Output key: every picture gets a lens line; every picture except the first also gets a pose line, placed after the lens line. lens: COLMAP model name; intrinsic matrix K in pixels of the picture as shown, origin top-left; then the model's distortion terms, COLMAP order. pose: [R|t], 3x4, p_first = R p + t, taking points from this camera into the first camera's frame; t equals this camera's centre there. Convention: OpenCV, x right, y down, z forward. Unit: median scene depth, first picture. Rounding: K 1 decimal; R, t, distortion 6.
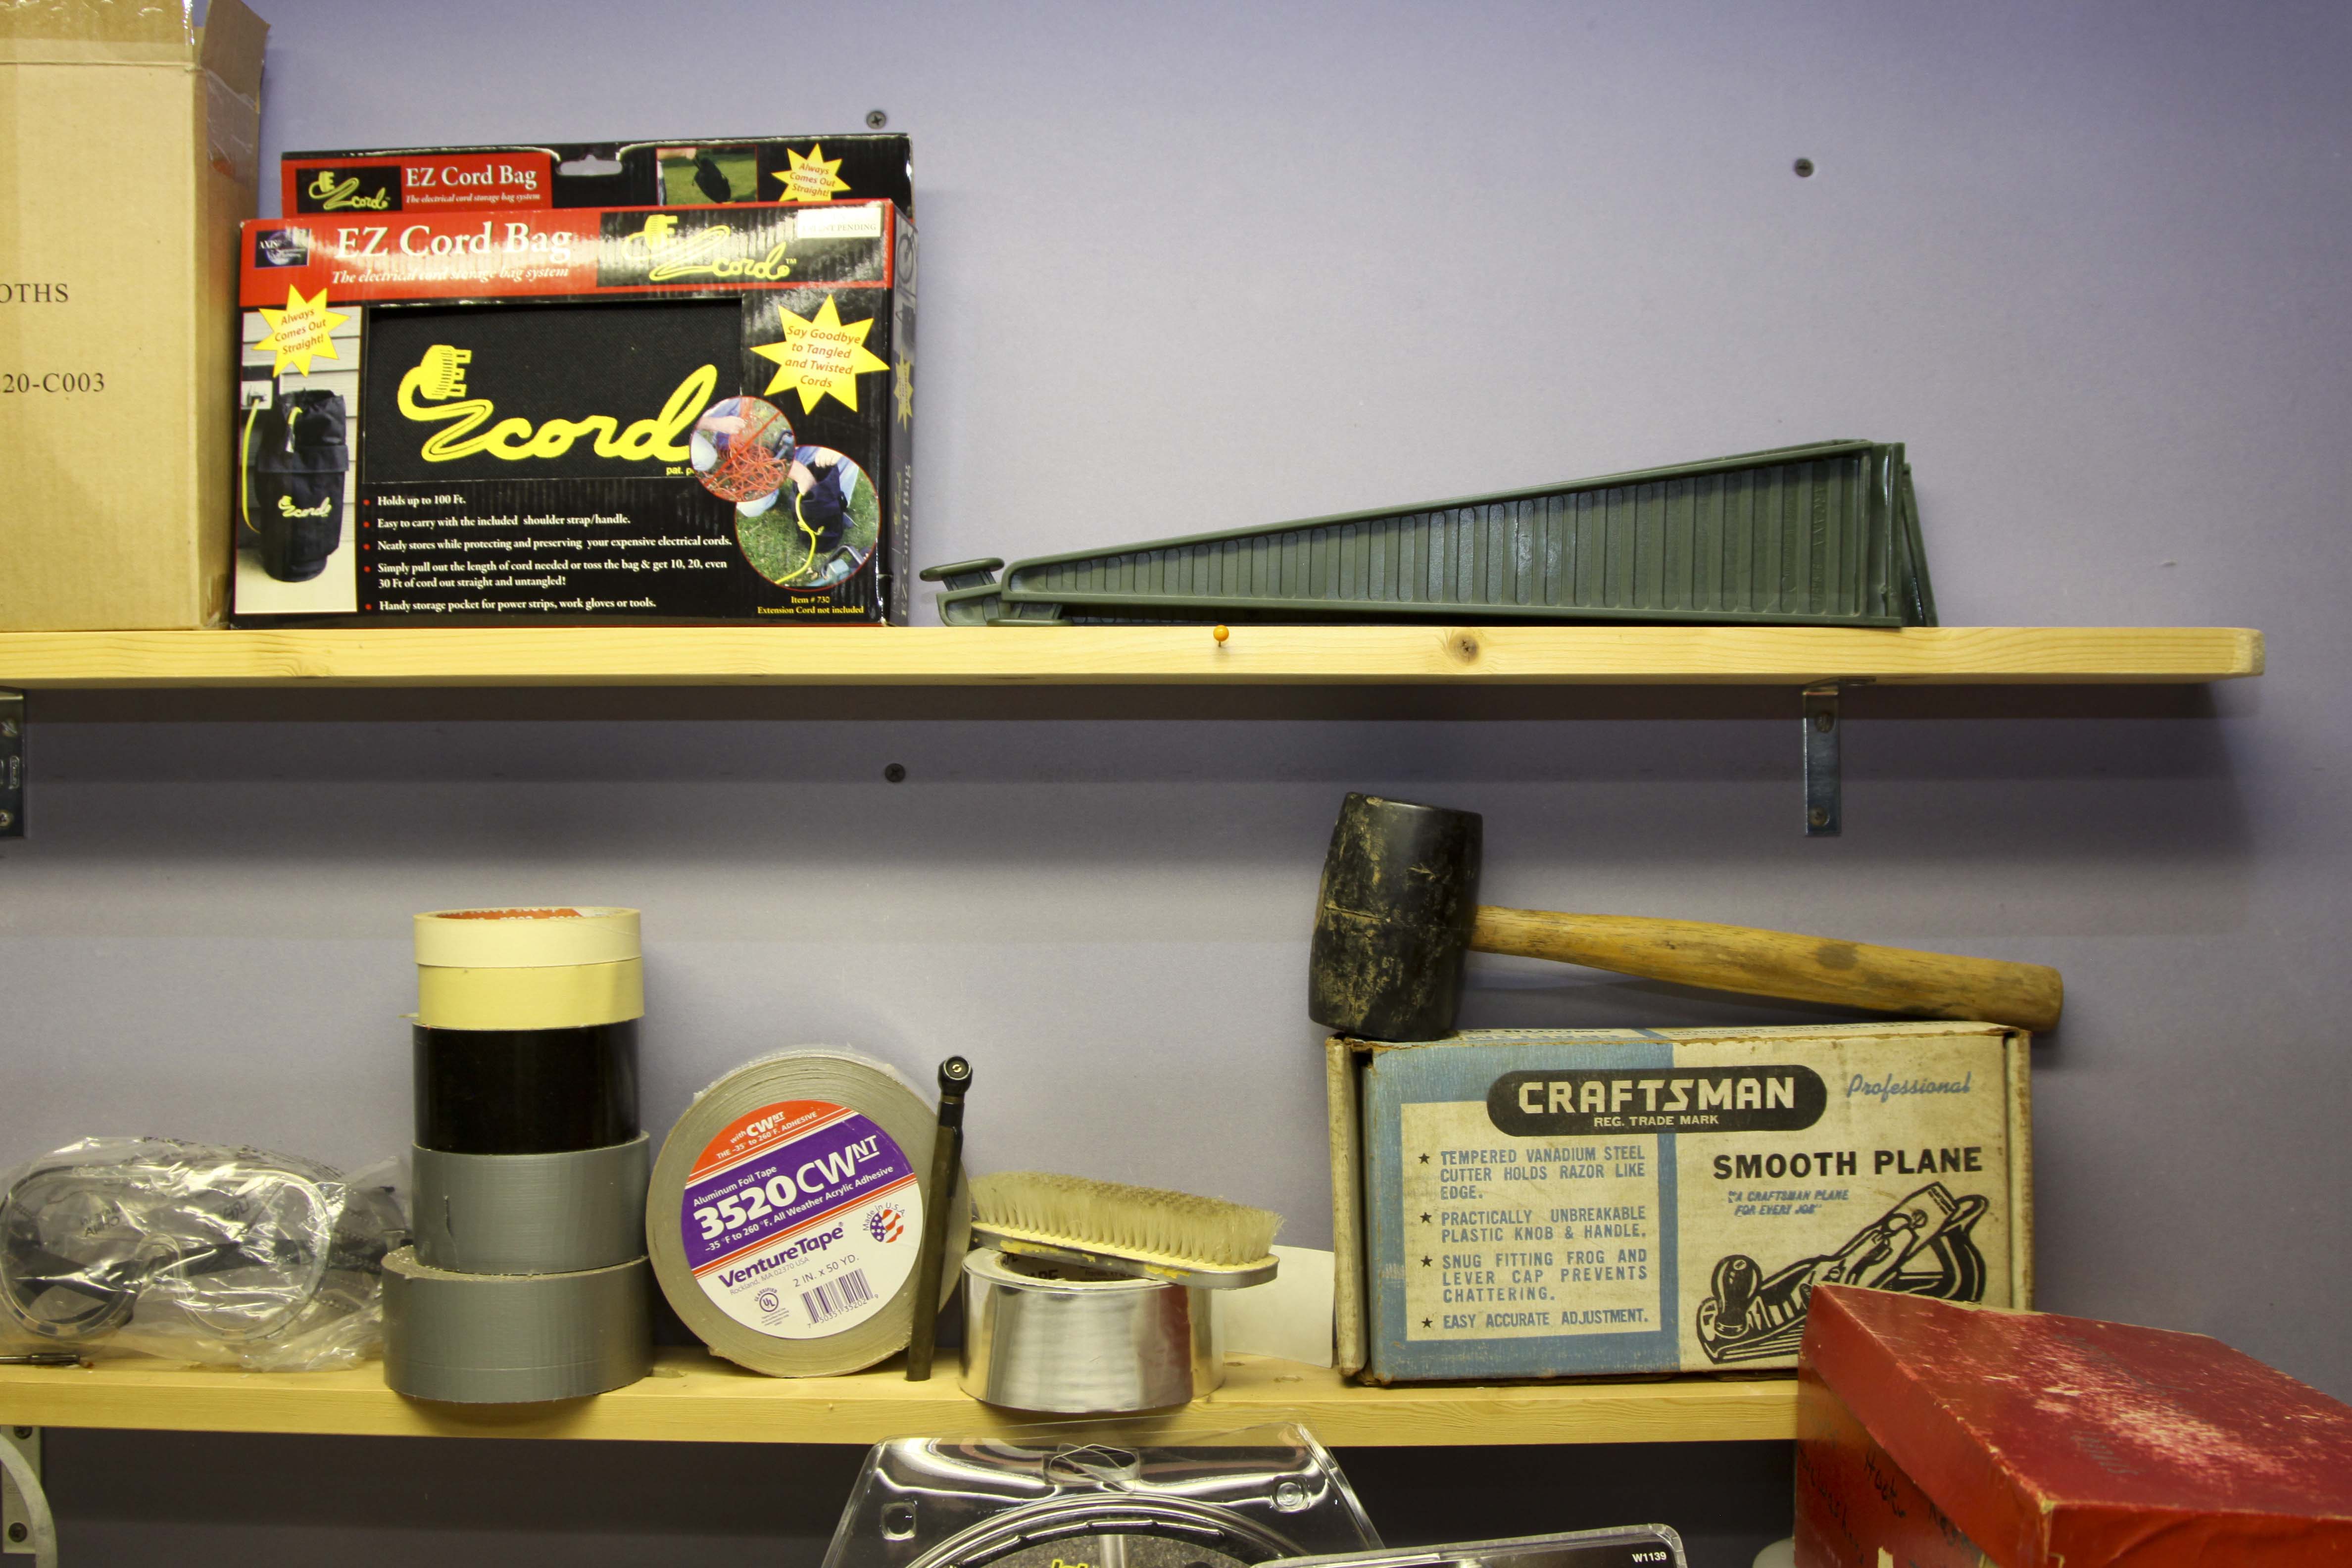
lens RADIAL K [[2521.3, 0, 1222.4], [0, 2521.3, 774.0], [0, 0, 1]] dist [-0.148079, 0.104642]
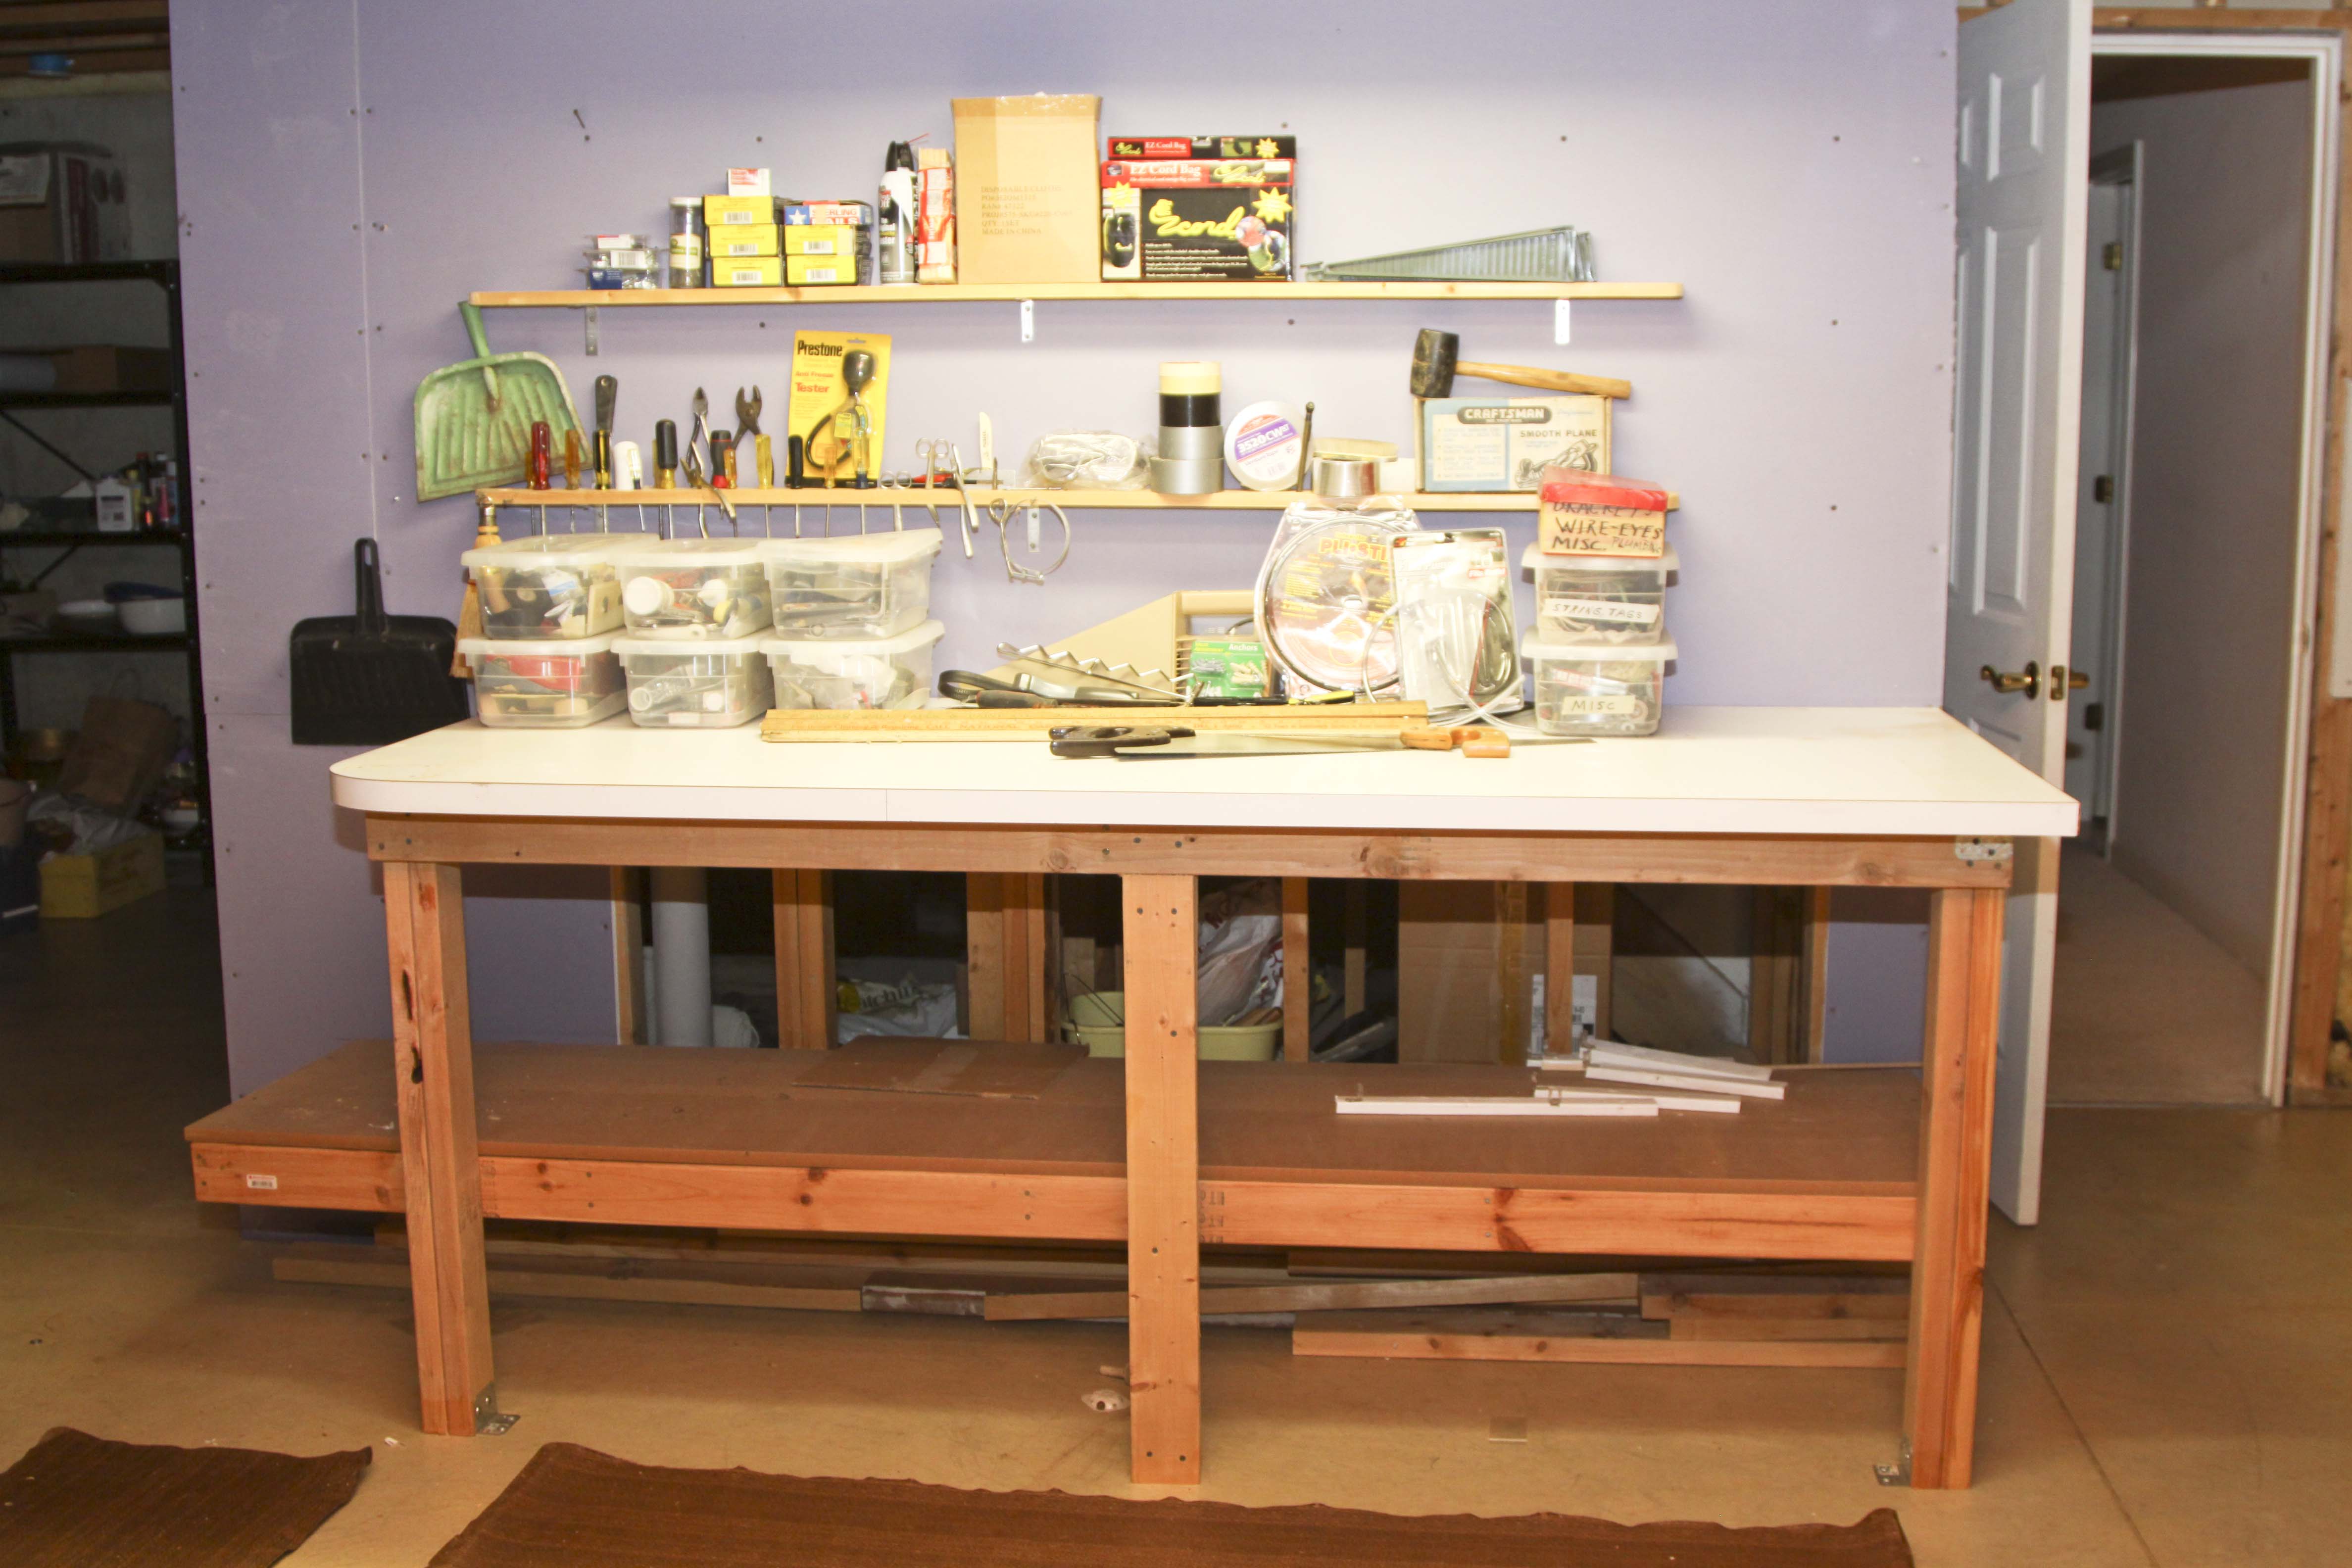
lens RADIAL K [[2557.3, 0, 1244.7], [0, 2557.3, 732.4], [0, 0, 1]] dist [-0.115949, -0.008333]
pose [[0.995277, 0.015416, -0.095847, 0.159185], [0.001686, 0.984416, 0.175850, -0.065928], [0.097064, -0.175181, 0.979740, -2.690371]]
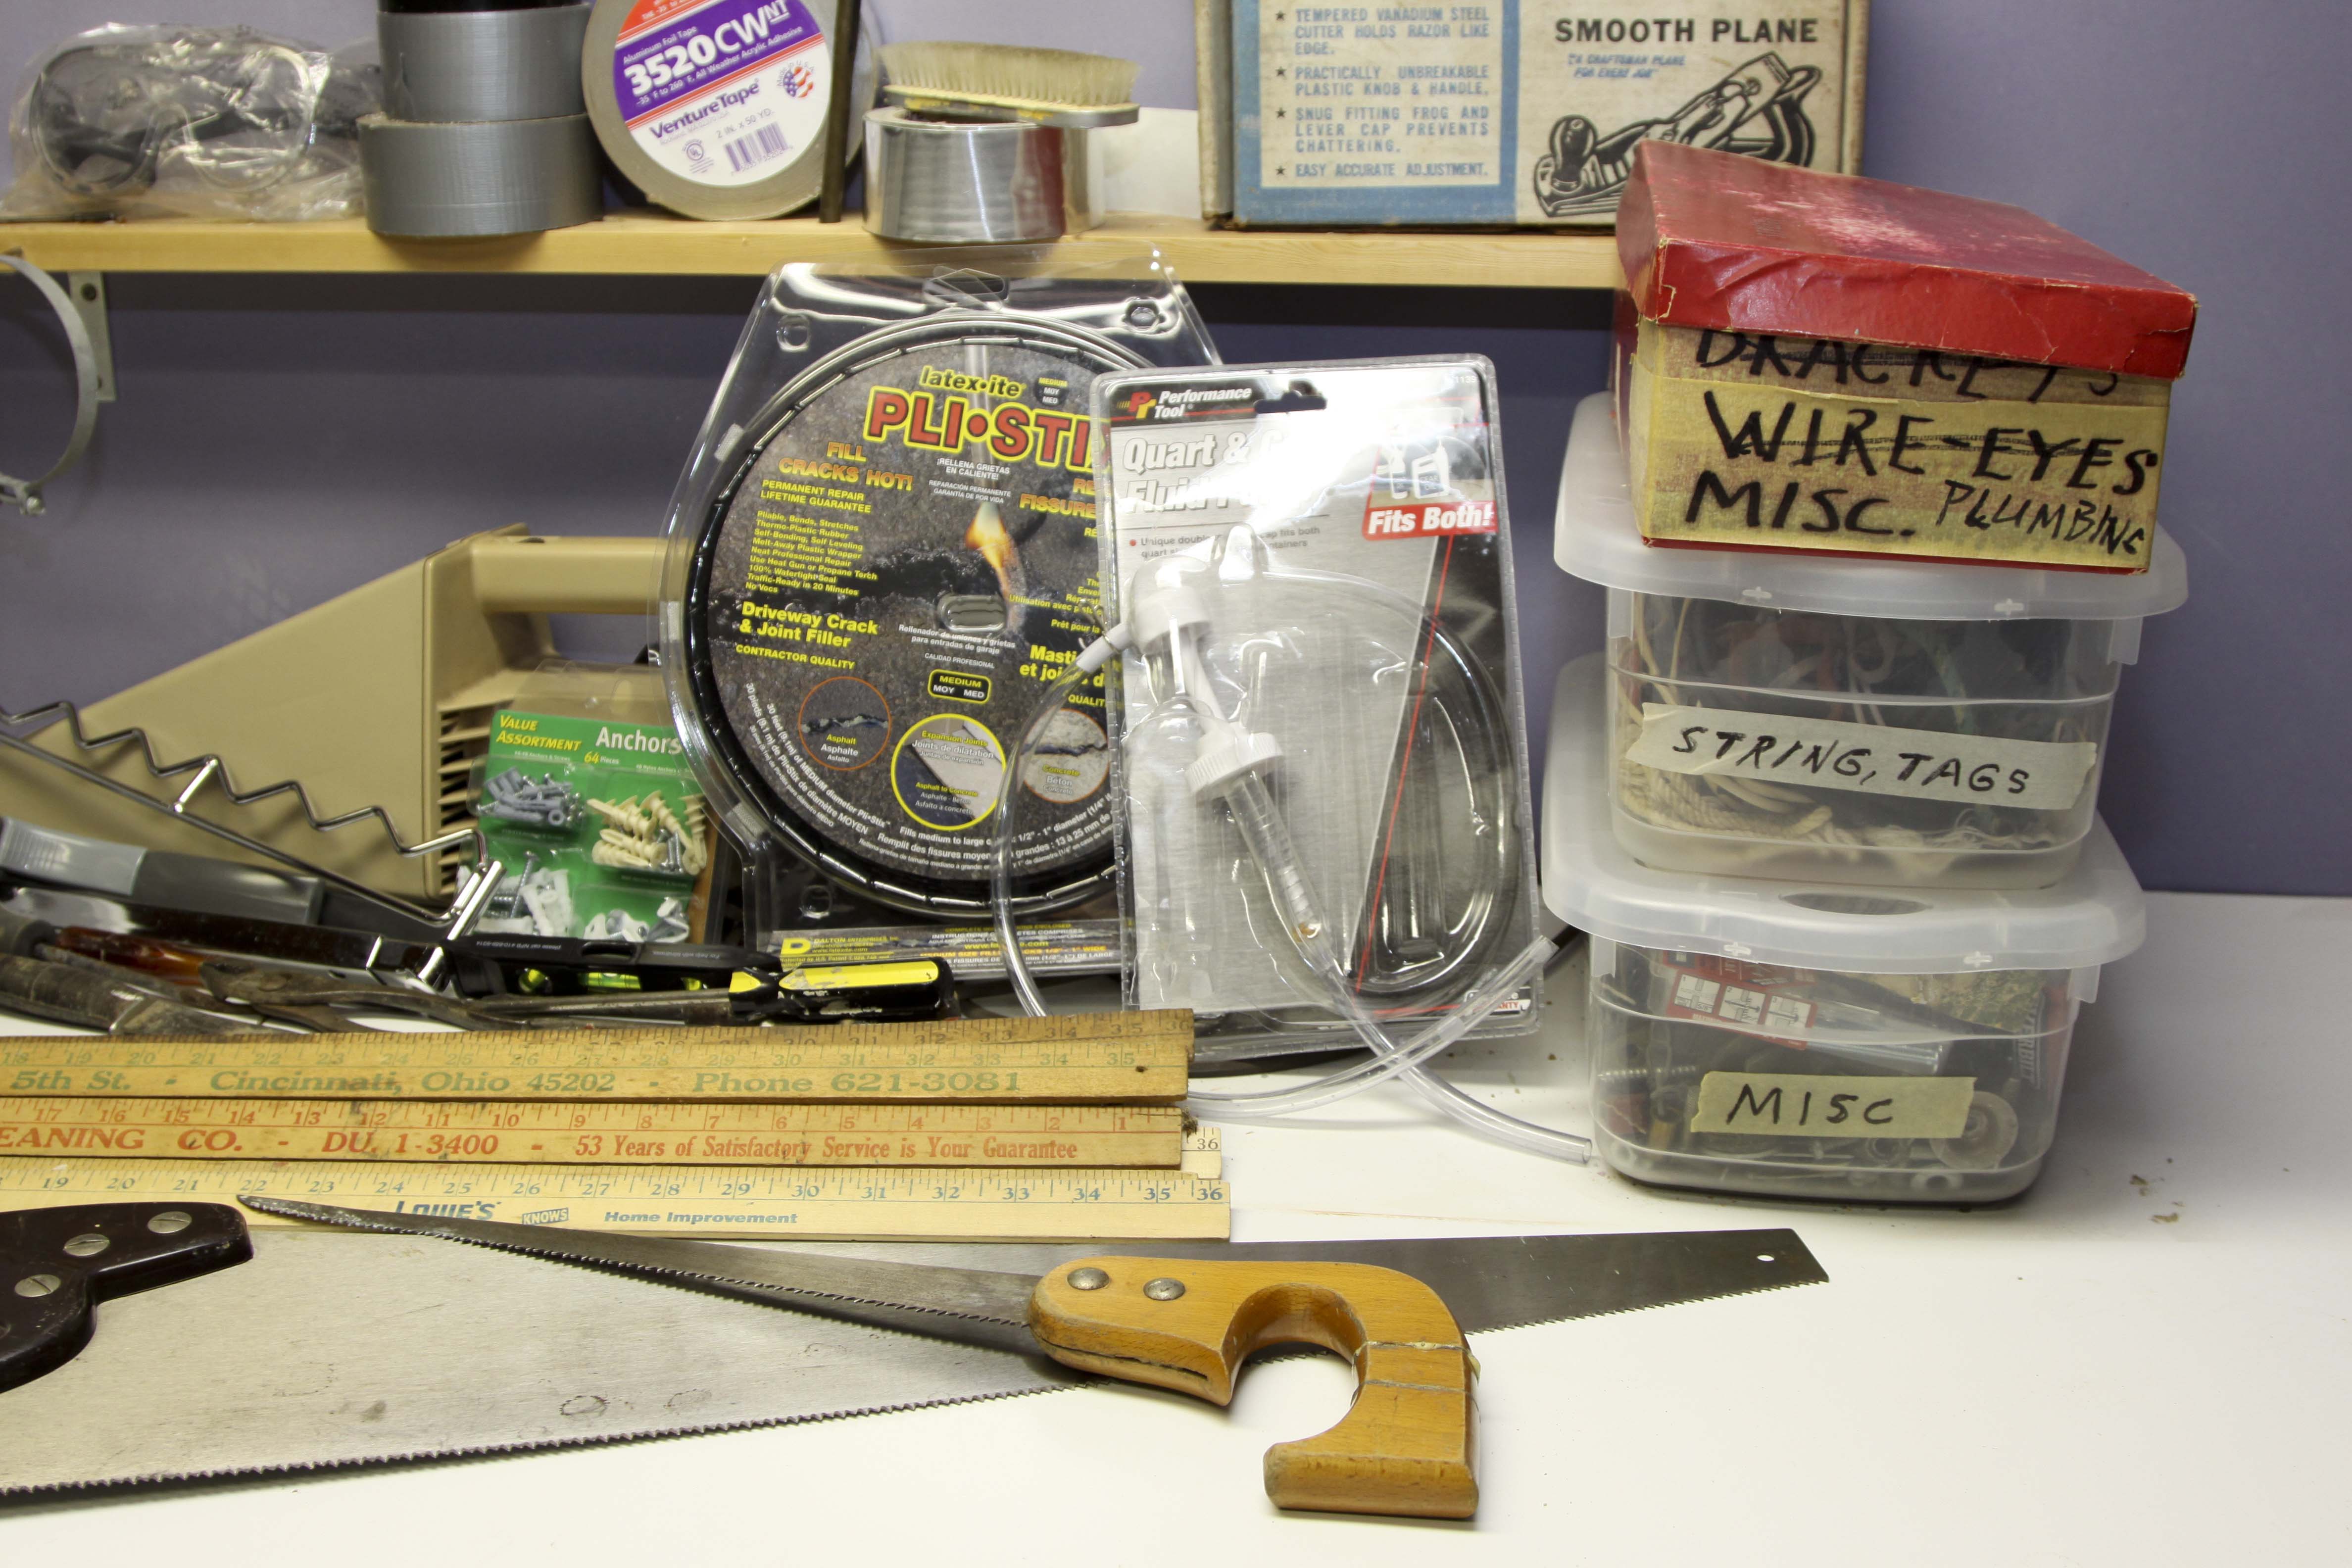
lens RADIAL K [[2507.0, 0, 1235.5], [0, 2507.0, 782.5], [0, 0, 1]] dist [-0.149587, 0.103298]
pose [[0.994080, 0.038790, -0.101492, 0.178980], [-0.001404, 0.938607, 0.344984, 0.095211], [0.108643, -0.342799, 0.933105, -0.095113]]
